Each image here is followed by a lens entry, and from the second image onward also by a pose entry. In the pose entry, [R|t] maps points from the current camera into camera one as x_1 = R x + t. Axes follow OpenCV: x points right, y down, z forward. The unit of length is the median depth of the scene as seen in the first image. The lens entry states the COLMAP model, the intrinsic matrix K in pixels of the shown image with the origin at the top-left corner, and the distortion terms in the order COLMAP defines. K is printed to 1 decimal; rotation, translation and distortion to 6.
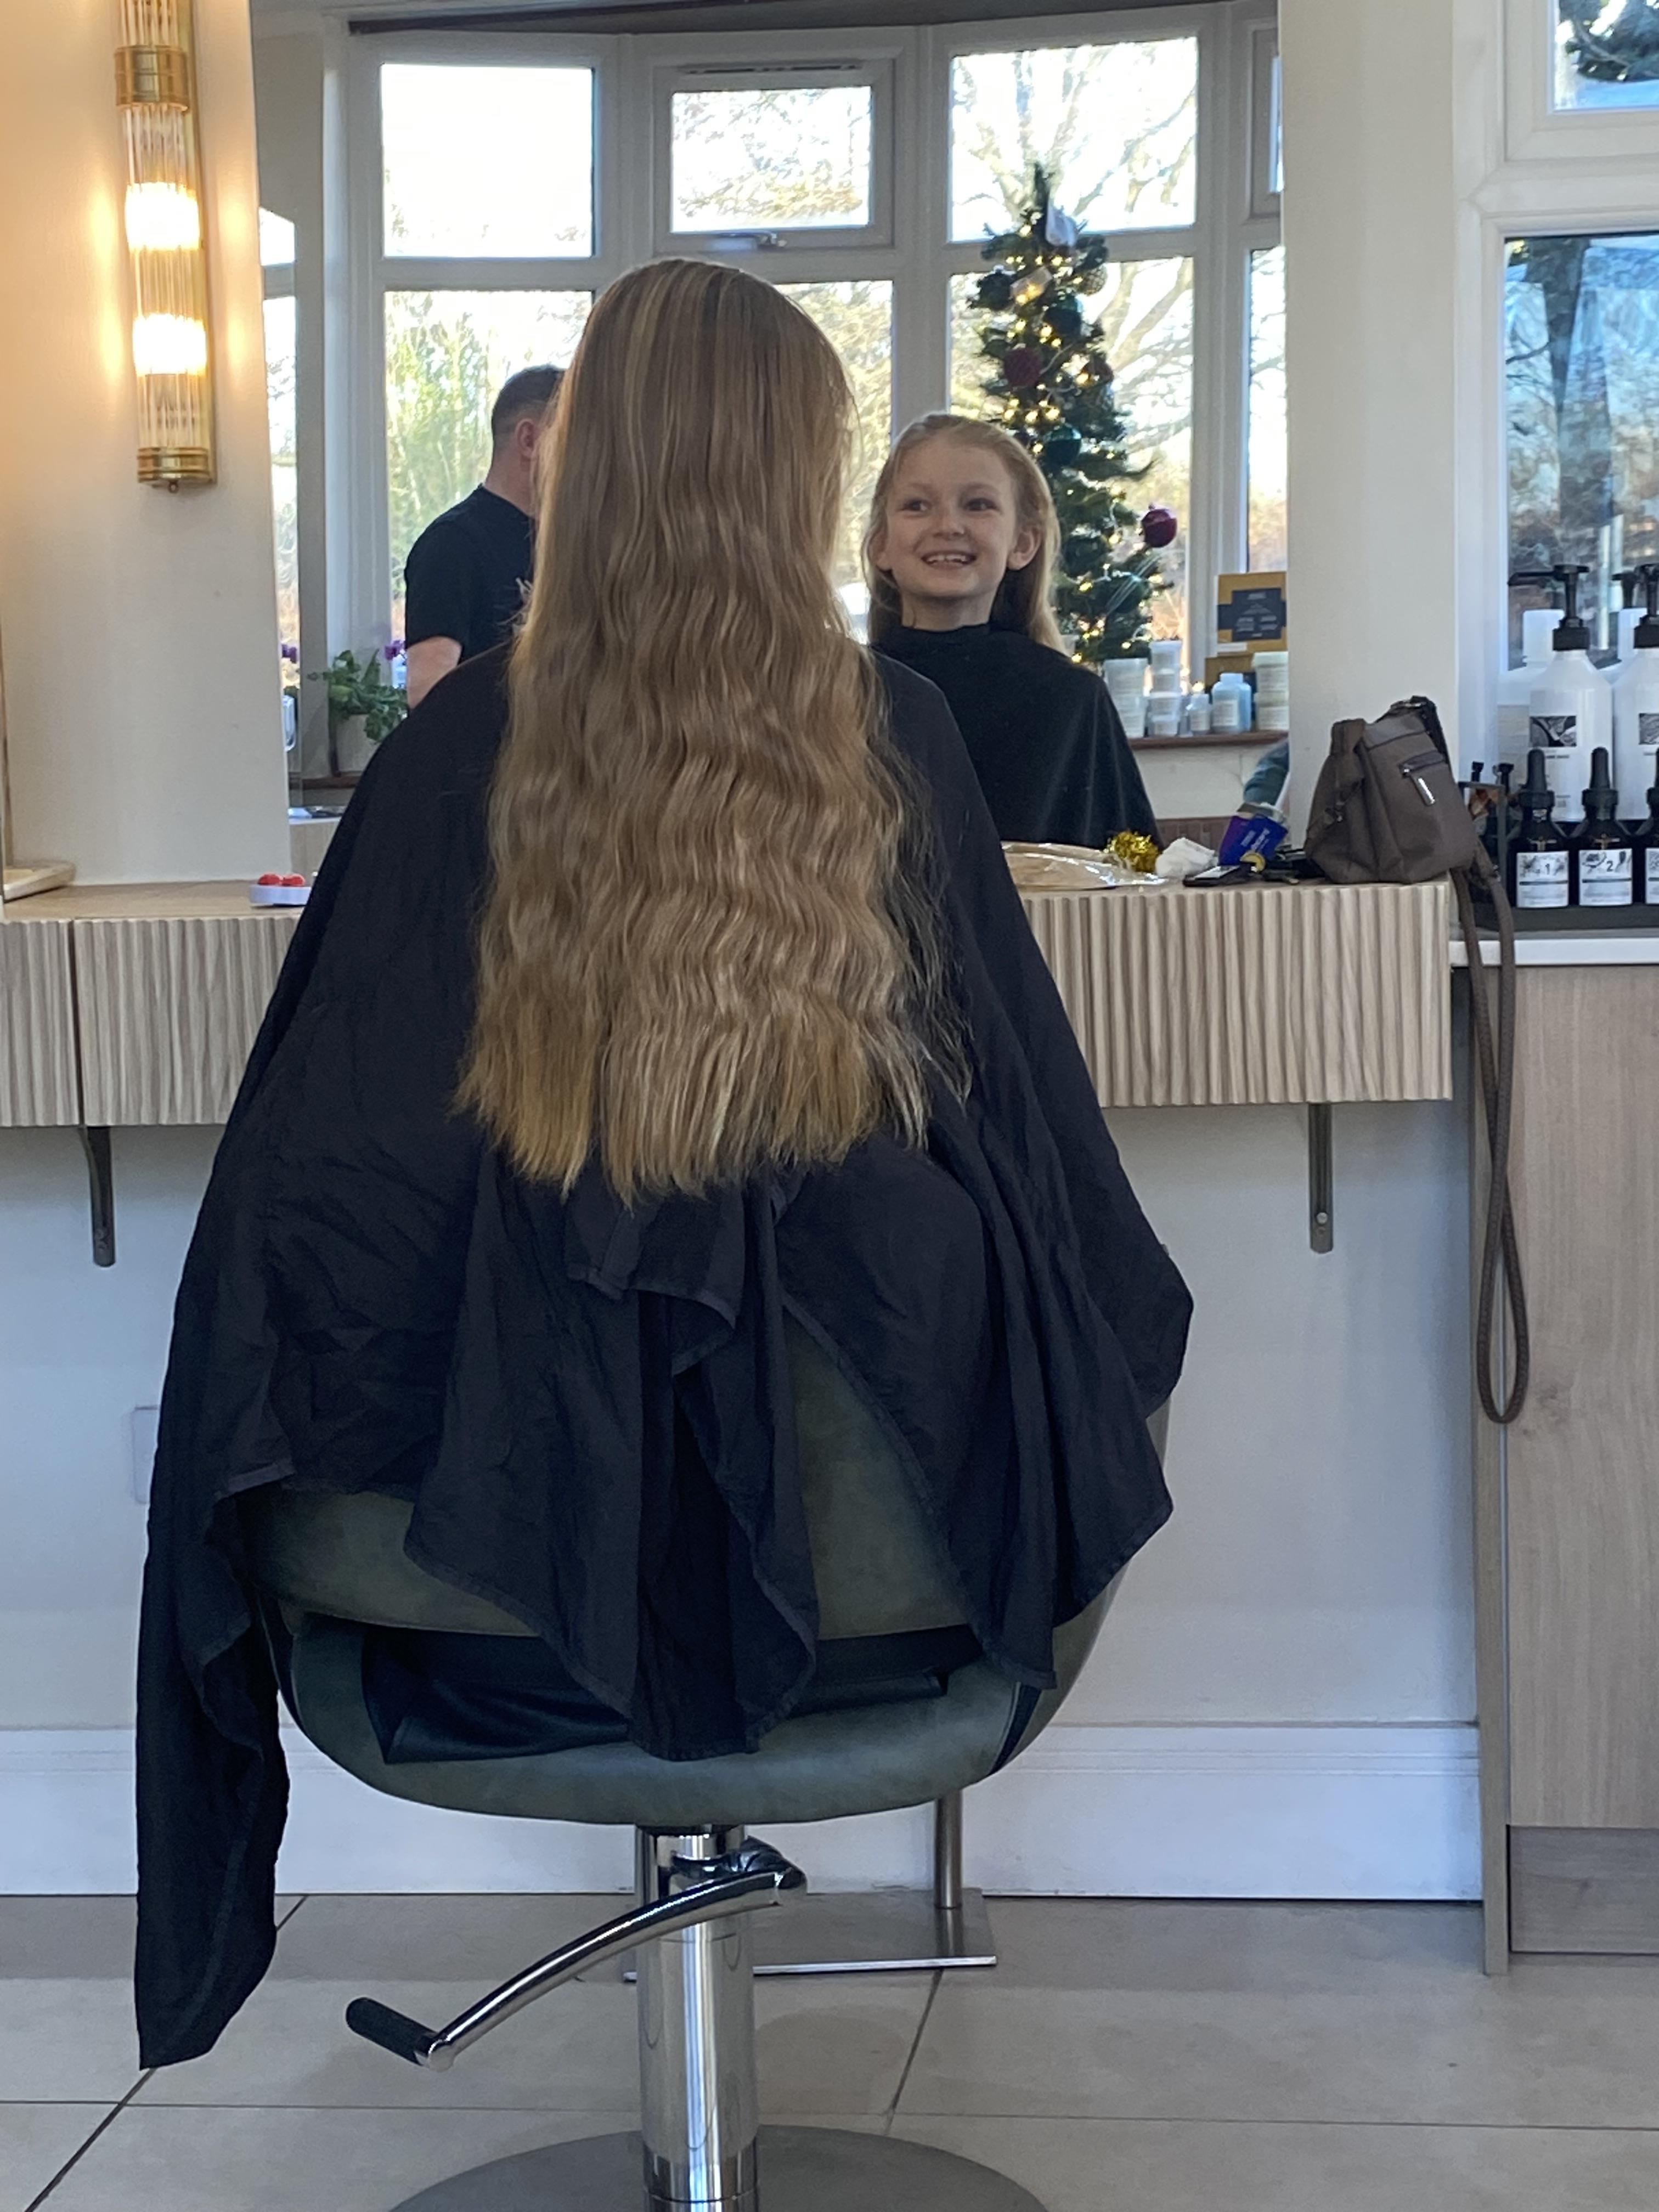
lens RADIAL K [[4129.2, 0, 842.1], [0, 4129.2, 1106.8], [0, 0, 1]] dist [0.232291, 0.000000]
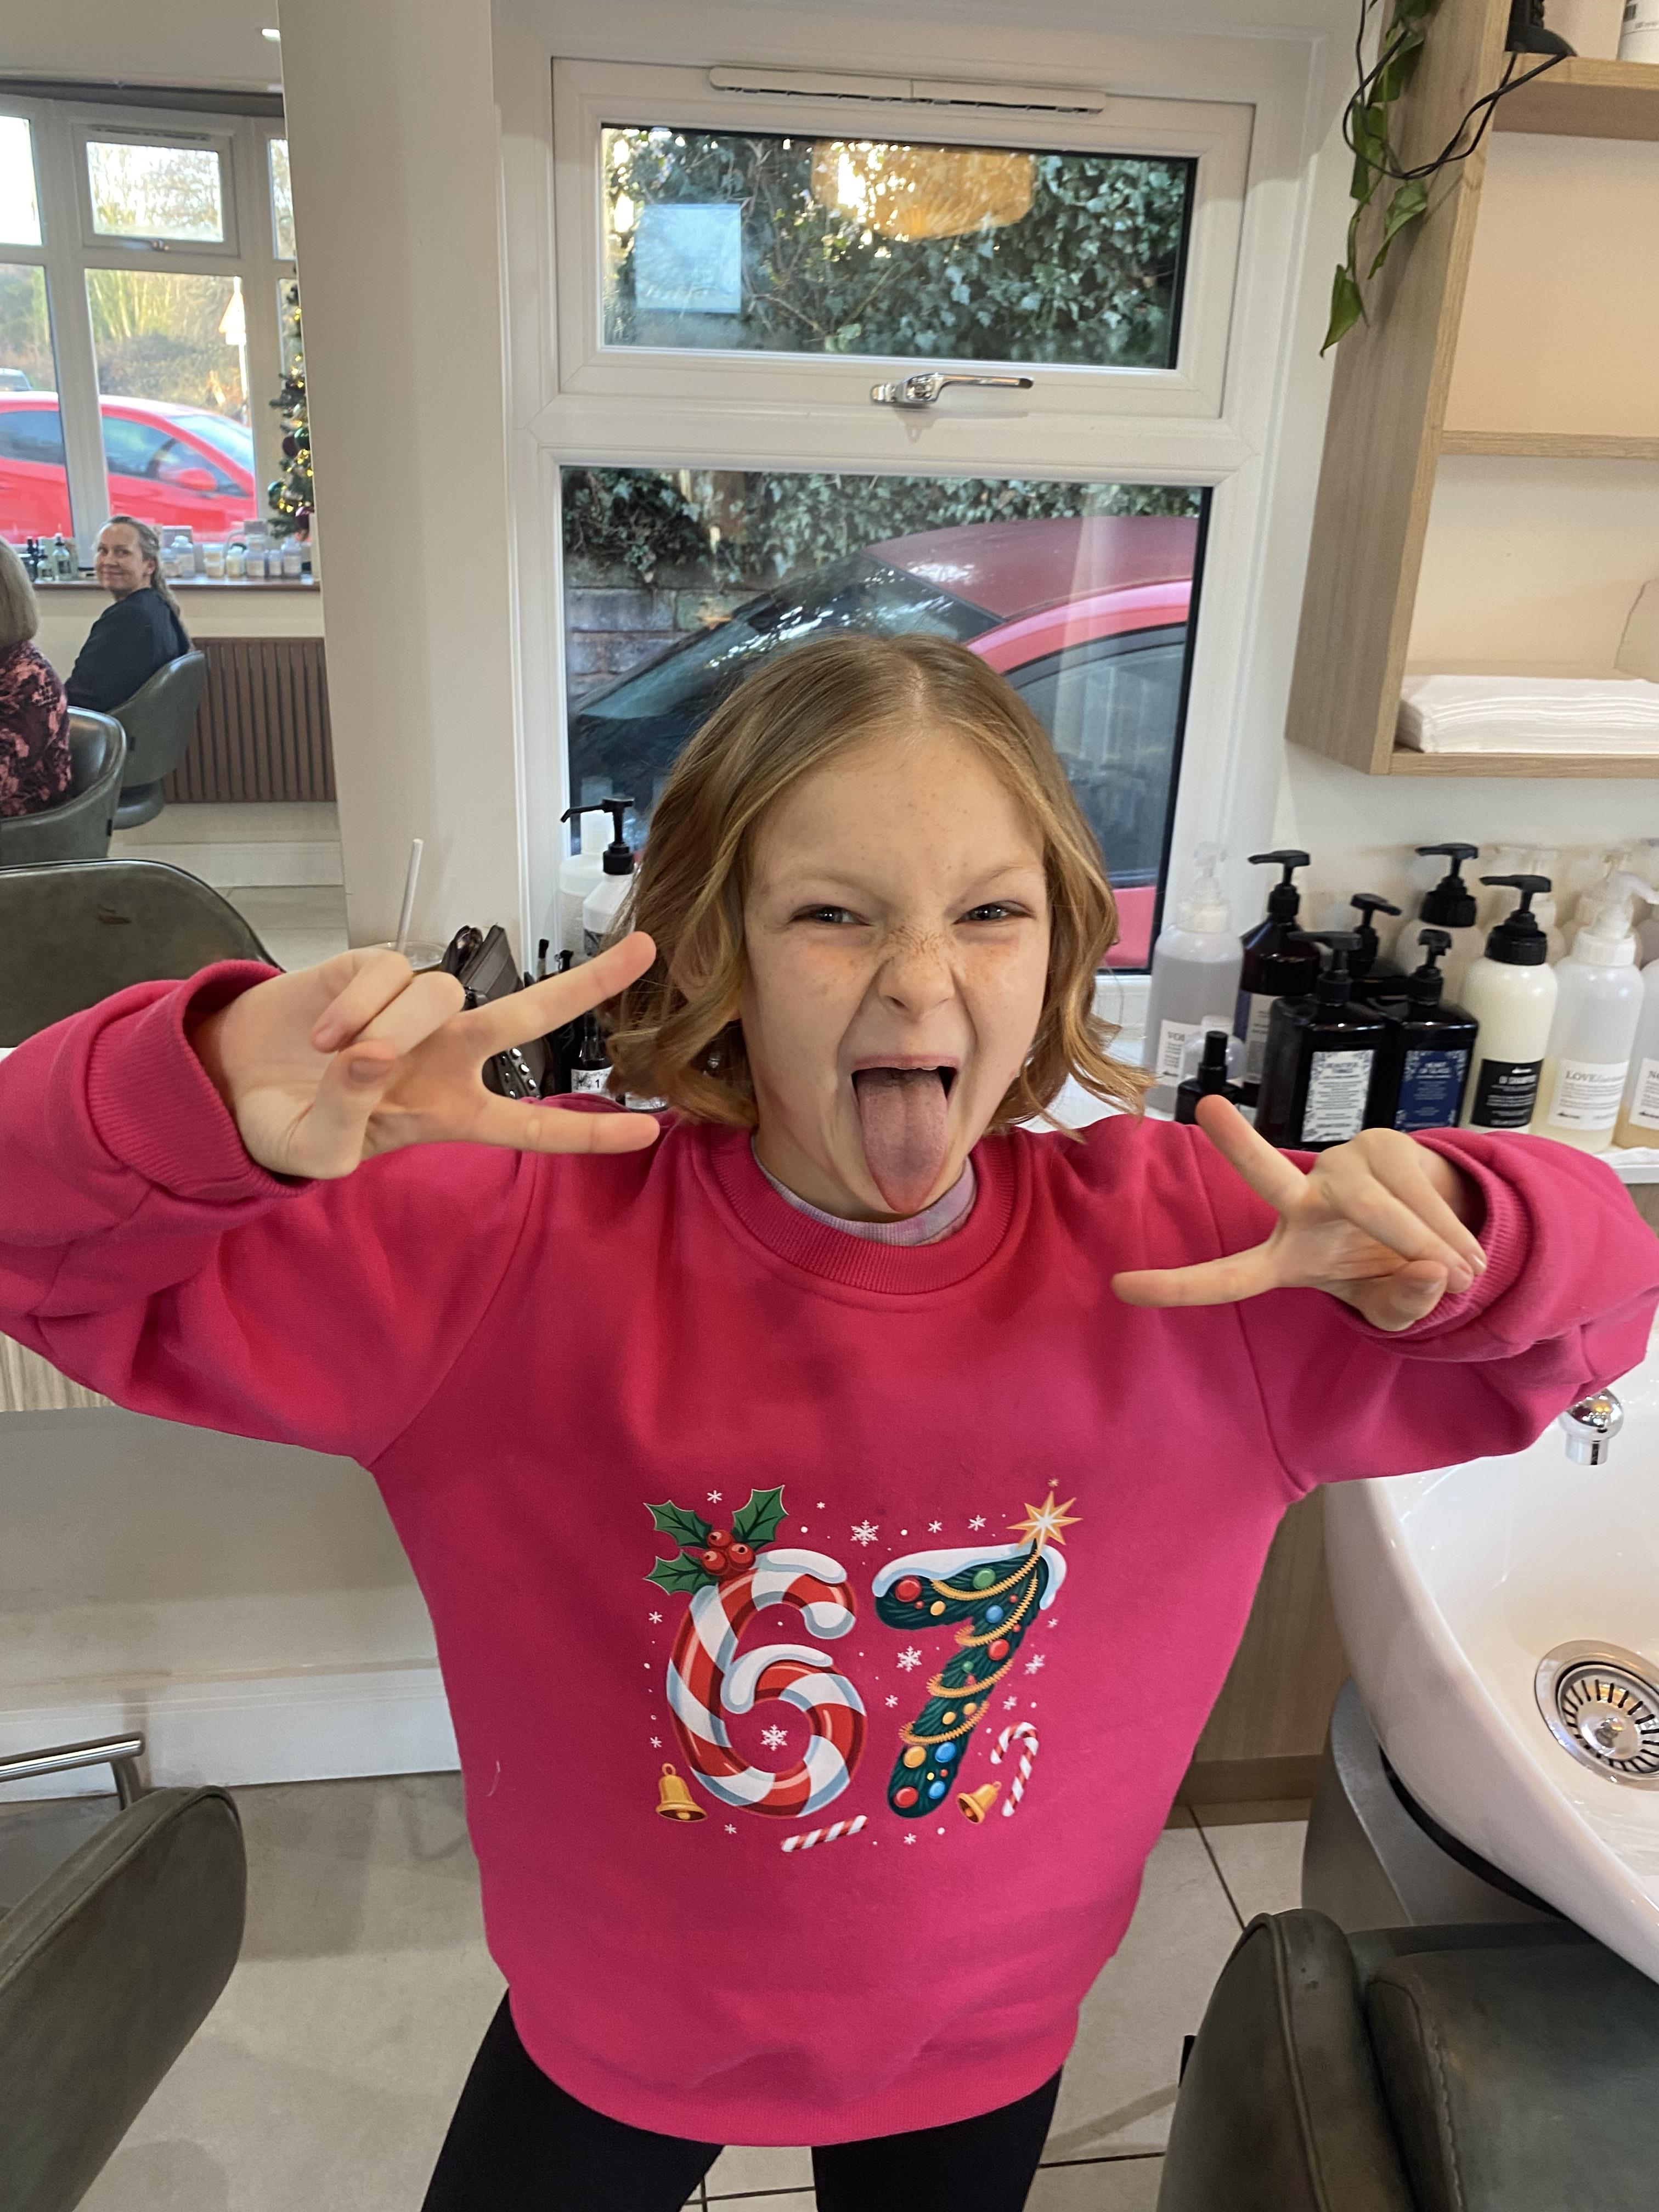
lens RADIAL K [[1662.3, 0, 842.3], [0, 1662.3, 1095.6], [0, 0, 1]] dist [0.011522, -0.007037]
pose [[0.957959, -0.039626, 0.284157, 0.102998], [-0.039839, 0.962450, 0.268521, -0.178824], [-0.284127, -0.268553, 0.920408, 0.553272]]
